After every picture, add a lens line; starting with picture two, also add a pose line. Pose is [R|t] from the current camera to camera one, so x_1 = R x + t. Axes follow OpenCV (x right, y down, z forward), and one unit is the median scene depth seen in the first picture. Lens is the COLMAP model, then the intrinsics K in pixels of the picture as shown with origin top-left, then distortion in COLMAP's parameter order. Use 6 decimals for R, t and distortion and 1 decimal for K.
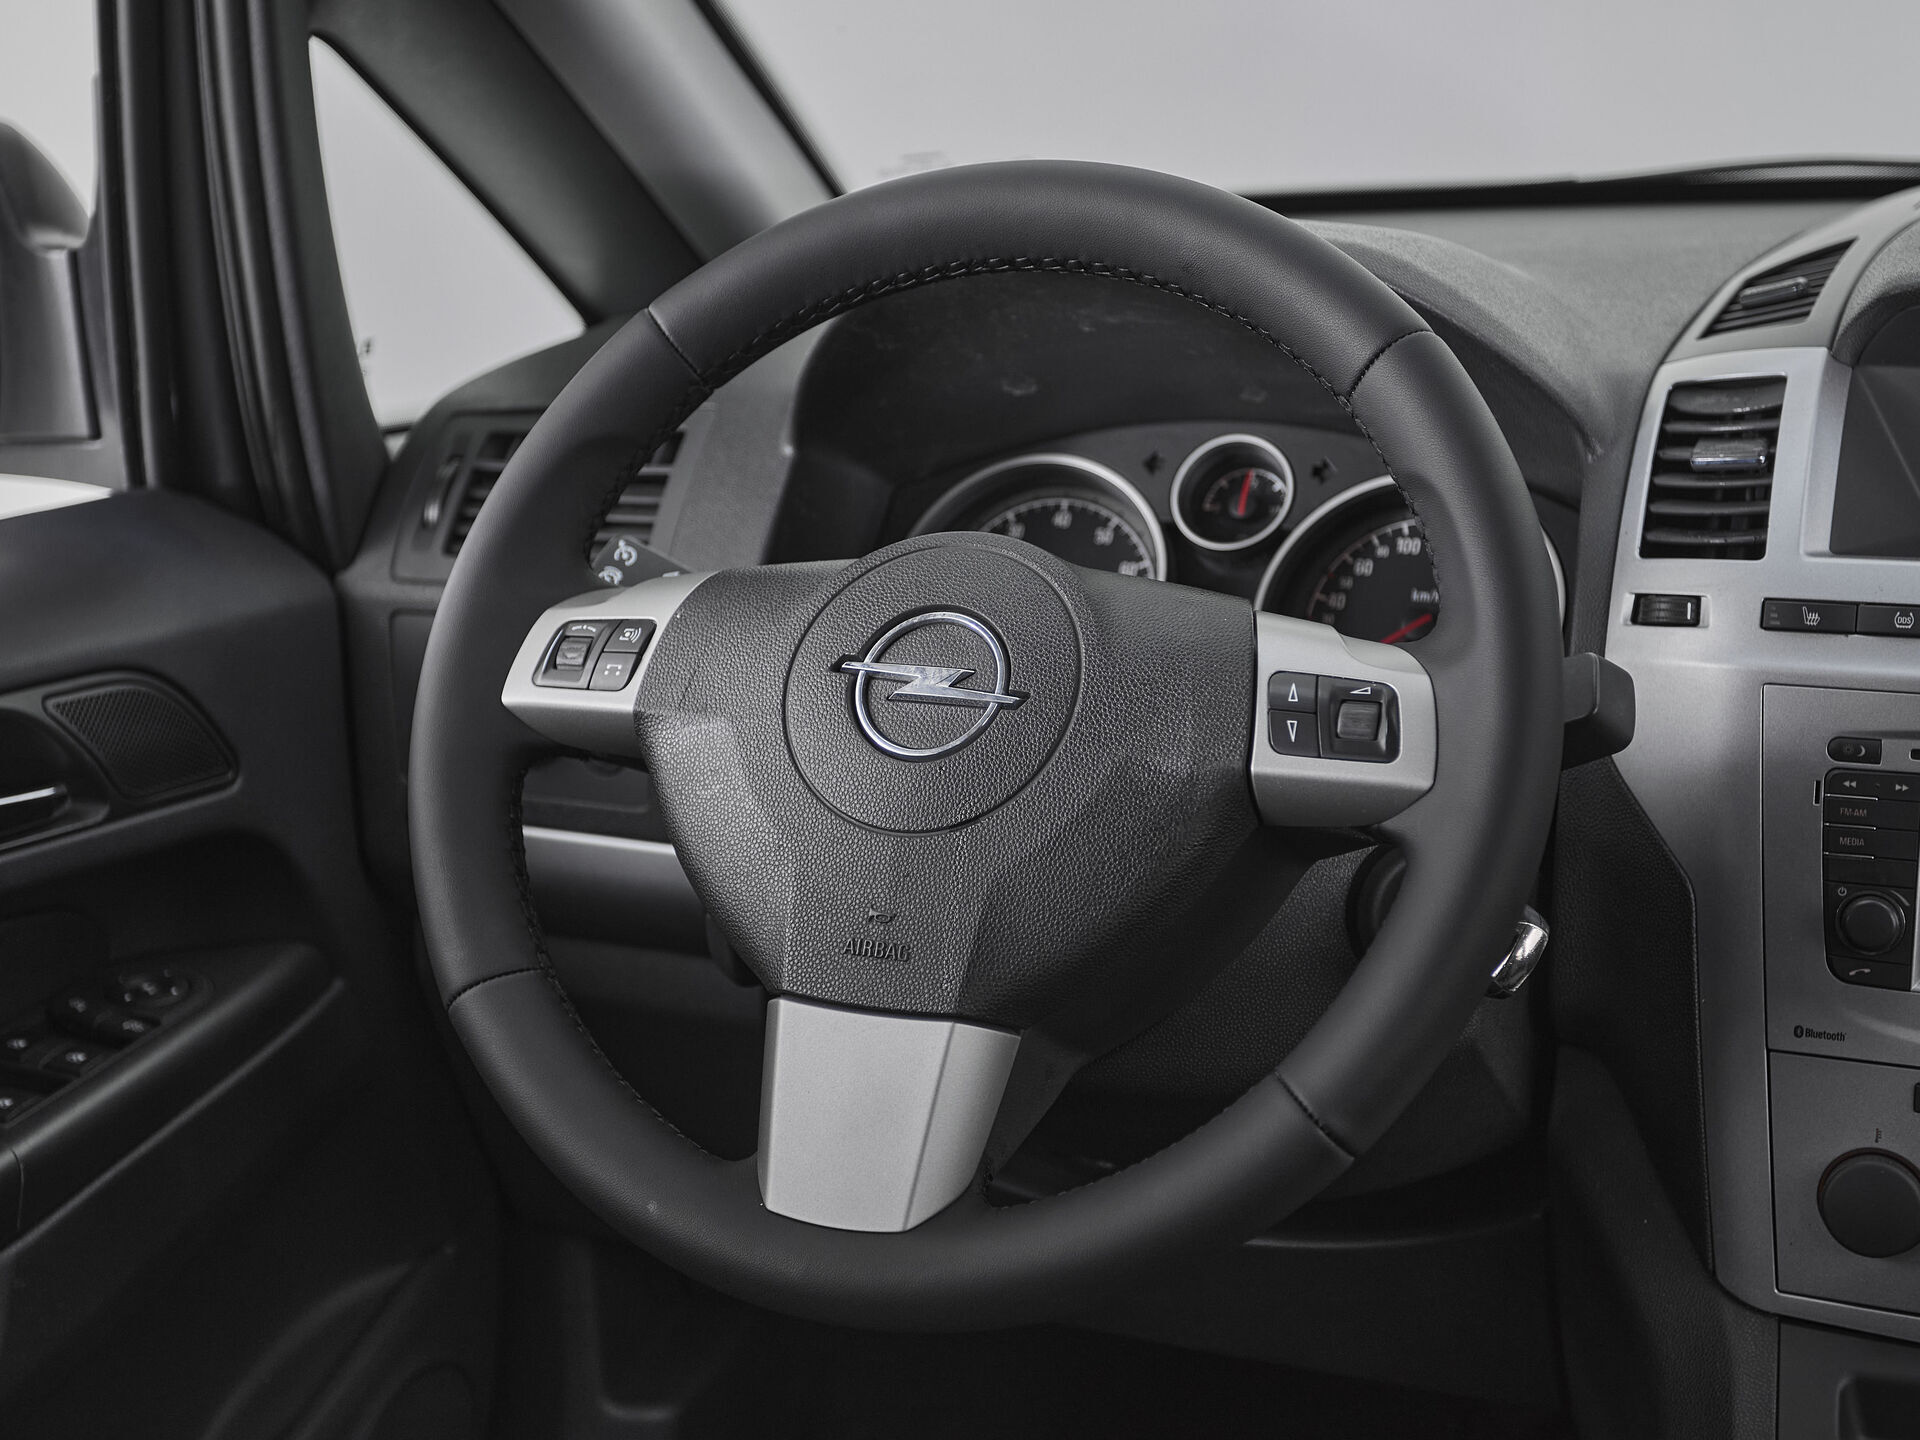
lens RADIAL K [[2632.8, 0, 964.6], [0, 2632.8, 688.7], [0, 0, 1]] dist [0.029163, 0.016171]
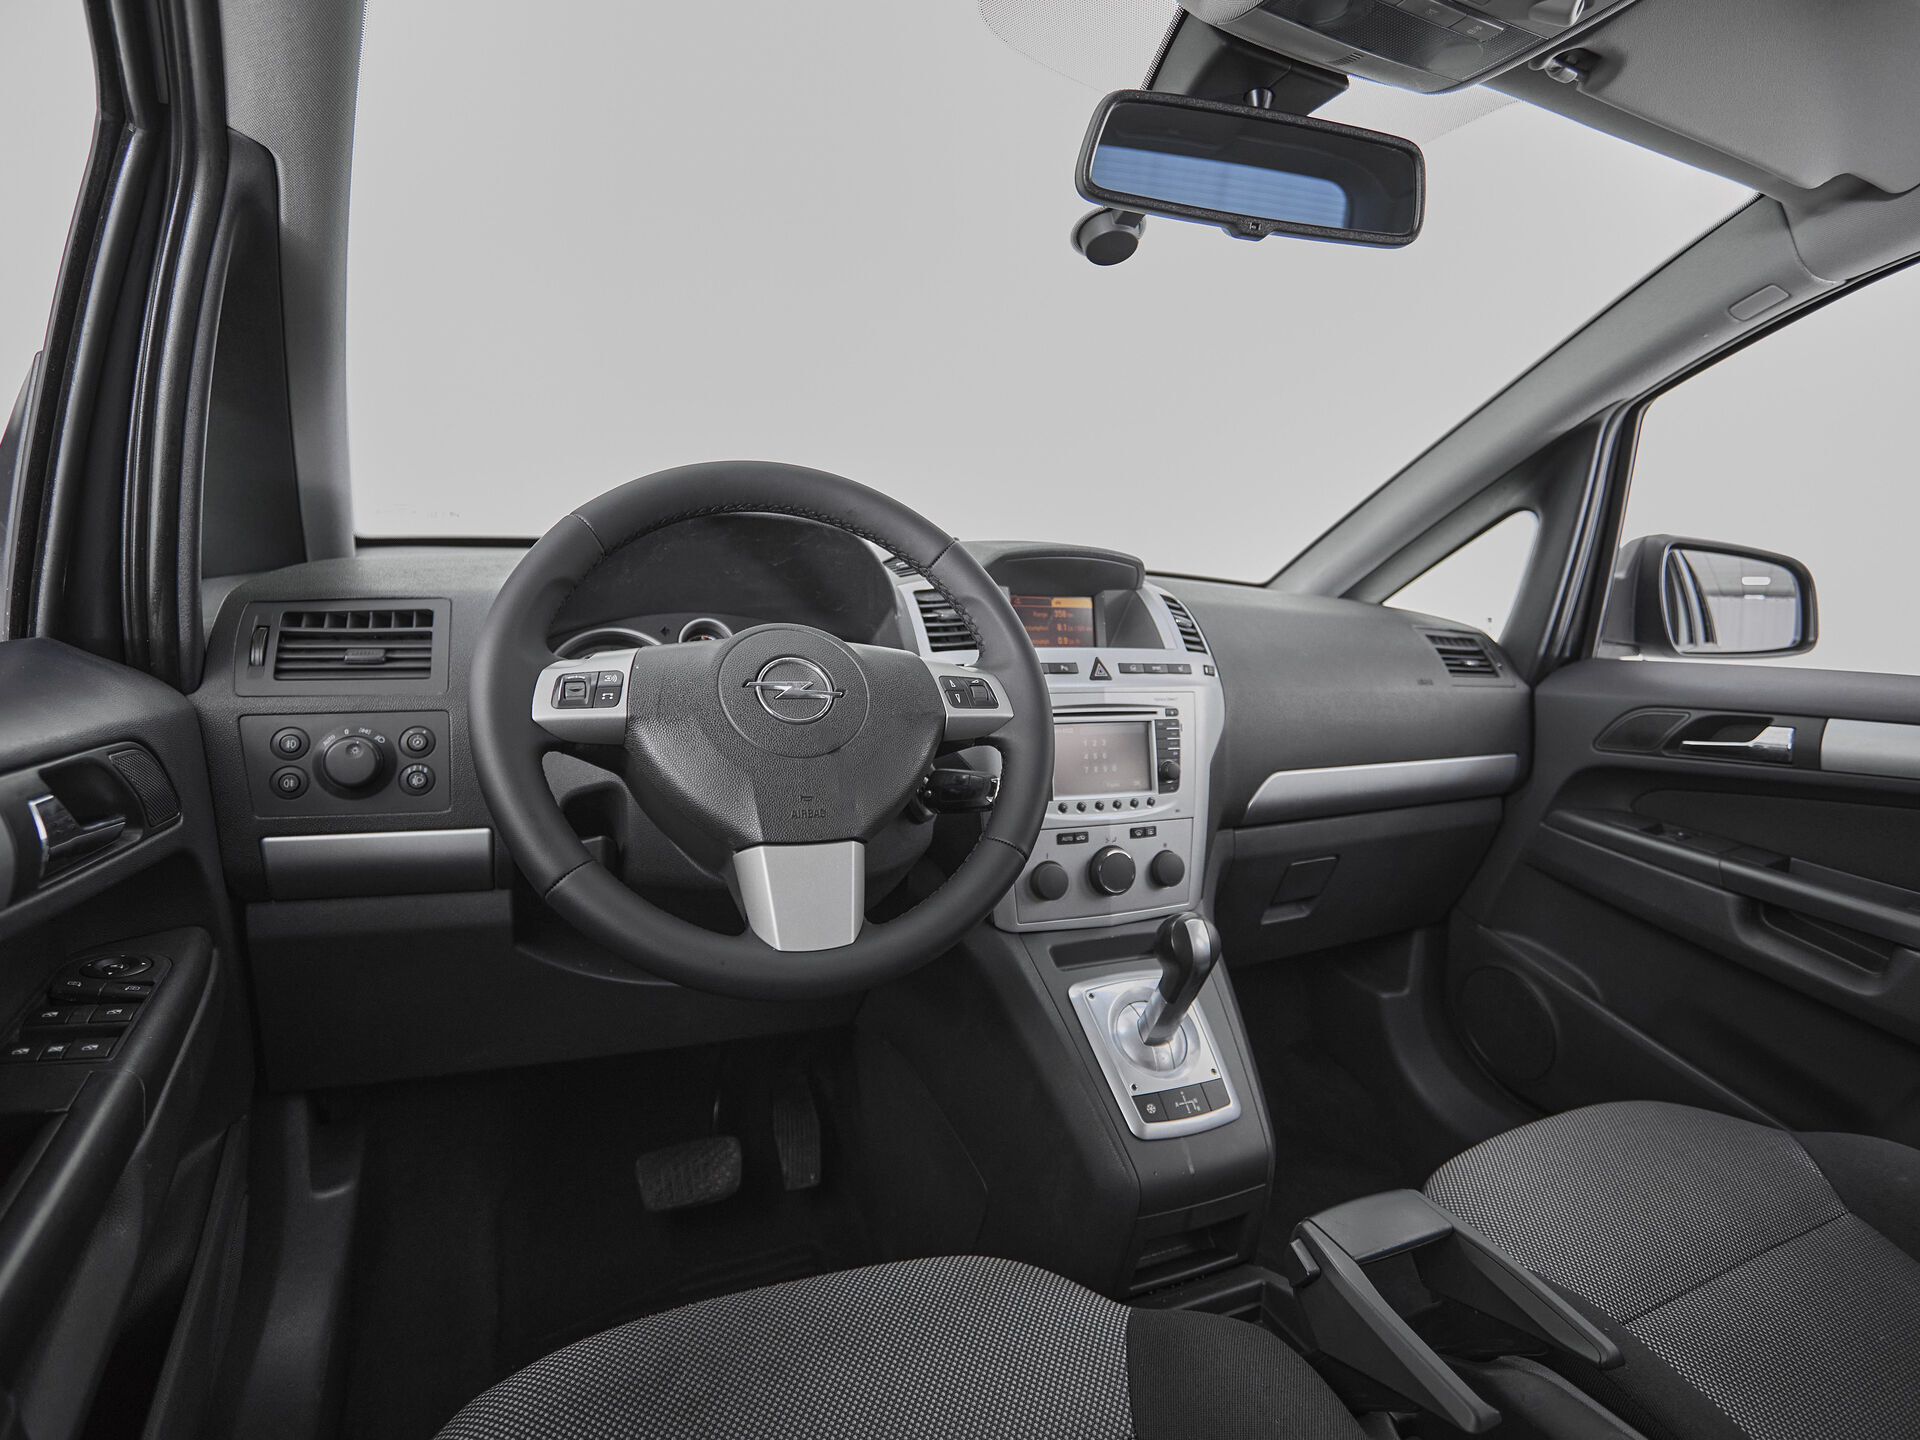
lens RADIAL K [[1019.4, 0, 964.3], [0, 1019.4, 712.6], [0, 0, 1]] dist [-0.002363, -0.000763]
pose [[0.691585, -0.038264, 0.721281, -0.447505], [0.112737, 0.992076, -0.055465, 0.068017], [-0.713443, 0.119674, 0.690418, 0.303797]]
